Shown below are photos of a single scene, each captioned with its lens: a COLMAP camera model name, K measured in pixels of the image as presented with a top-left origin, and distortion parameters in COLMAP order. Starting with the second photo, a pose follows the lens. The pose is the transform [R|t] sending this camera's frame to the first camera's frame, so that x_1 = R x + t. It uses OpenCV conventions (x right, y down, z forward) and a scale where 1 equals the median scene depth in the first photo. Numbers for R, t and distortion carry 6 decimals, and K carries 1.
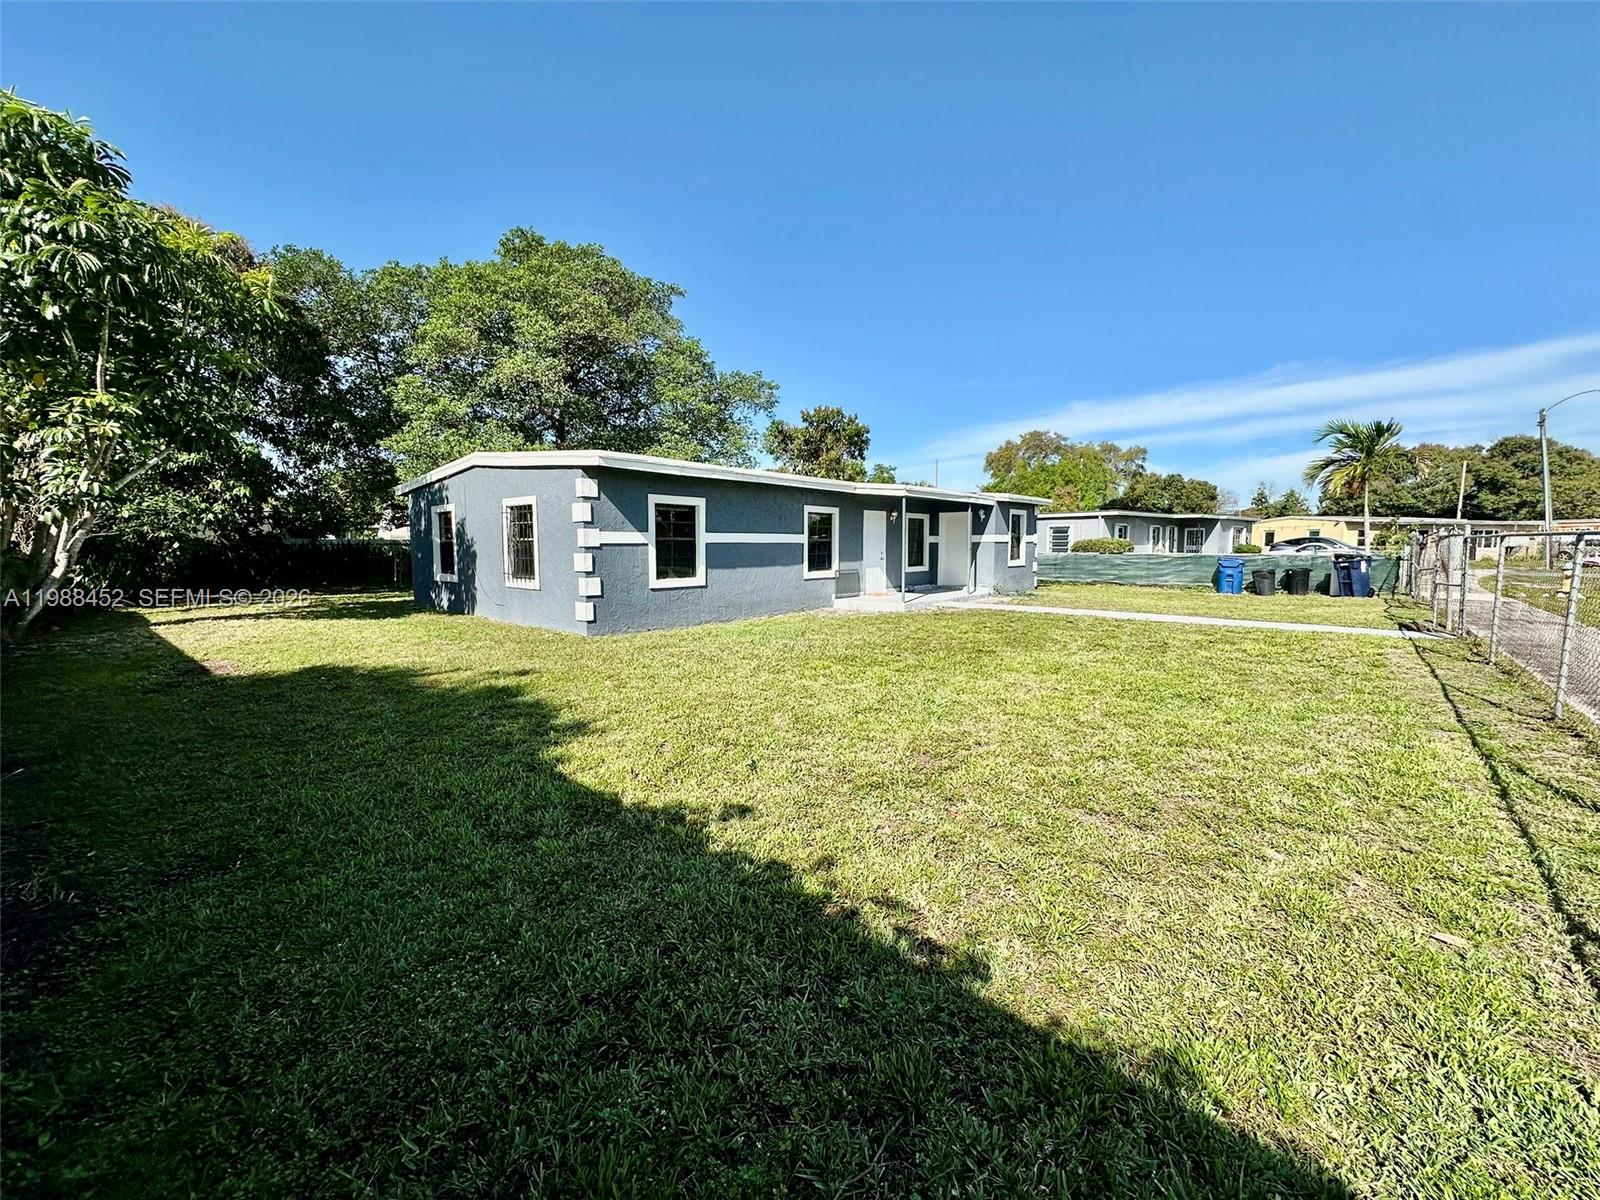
lens RADIAL K [[638.5, 0, 802.0], [0, 638.5, 595.4], [0, 0, 1]] dist [-0.003760, 0.000567]
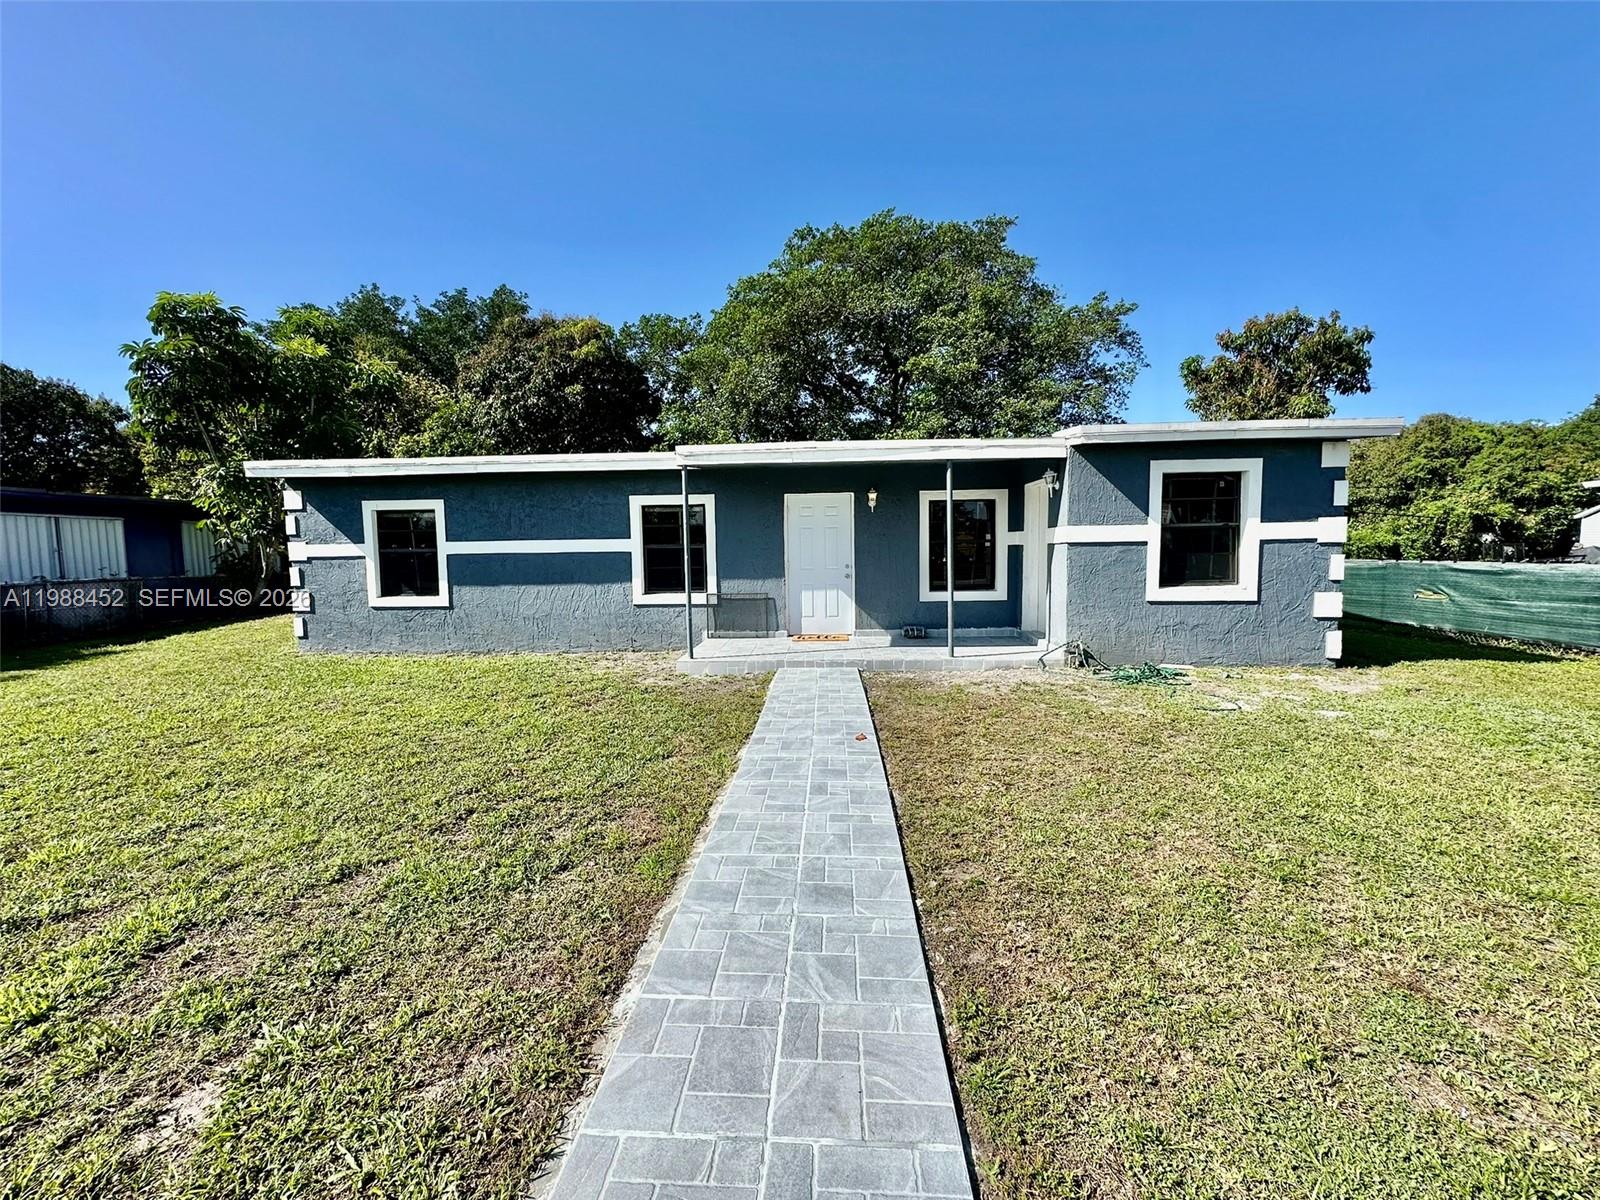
lens RADIAL K [[638.5, 0, 799.7], [0, 638.5, 596.6], [0, 0, 1]] dist [-0.003760, 0.000567]
pose [[0.605170, 0.049898, -0.794531, 0.651177], [-0.050838, 0.998419, 0.023981, -0.059834], [0.794472, 0.025880, 0.606750, 0.732125]]
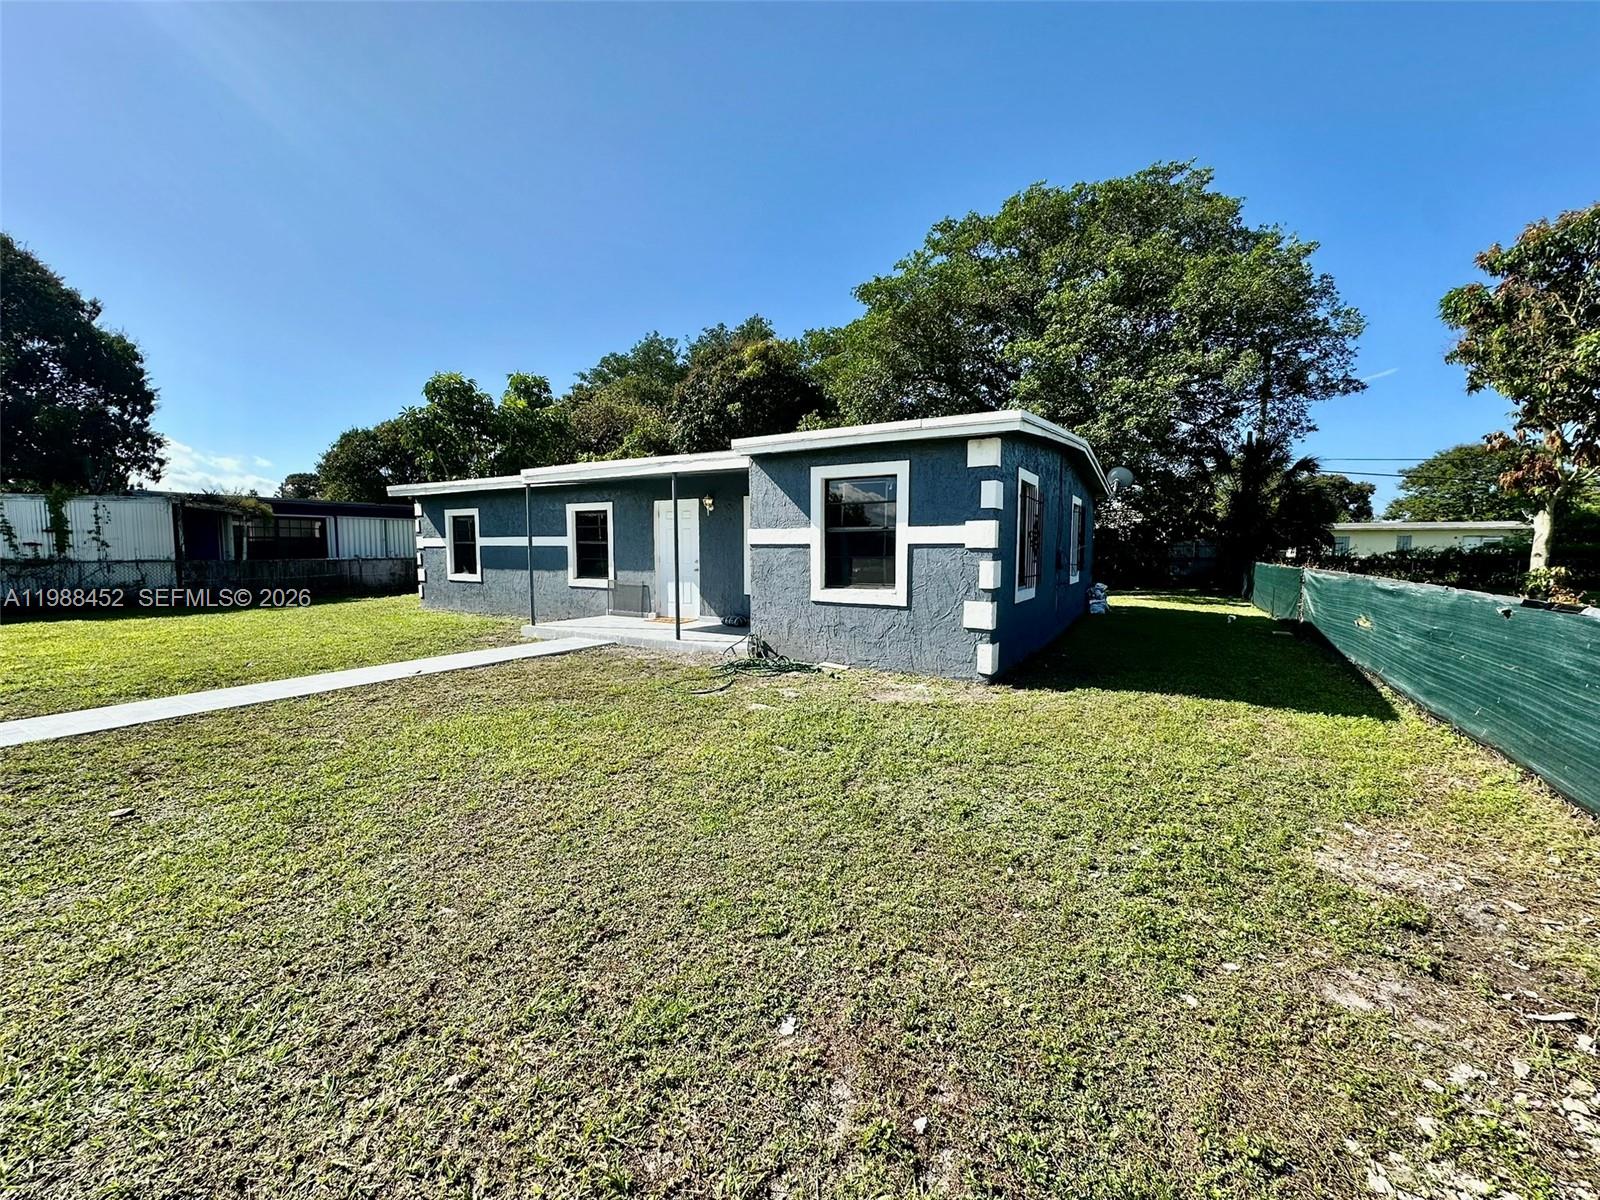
lens RADIAL K [[638.5, 0, 789.8], [0, 638.5, 602.4], [0, 0, 1]] dist [-0.003760, 0.000567]
pose [[0.162265, 0.085529, -0.983033, 0.944166], [-0.083148, 0.993878, 0.072748, -0.094999], [0.983238, 0.069933, 0.168384, 1.161587]]
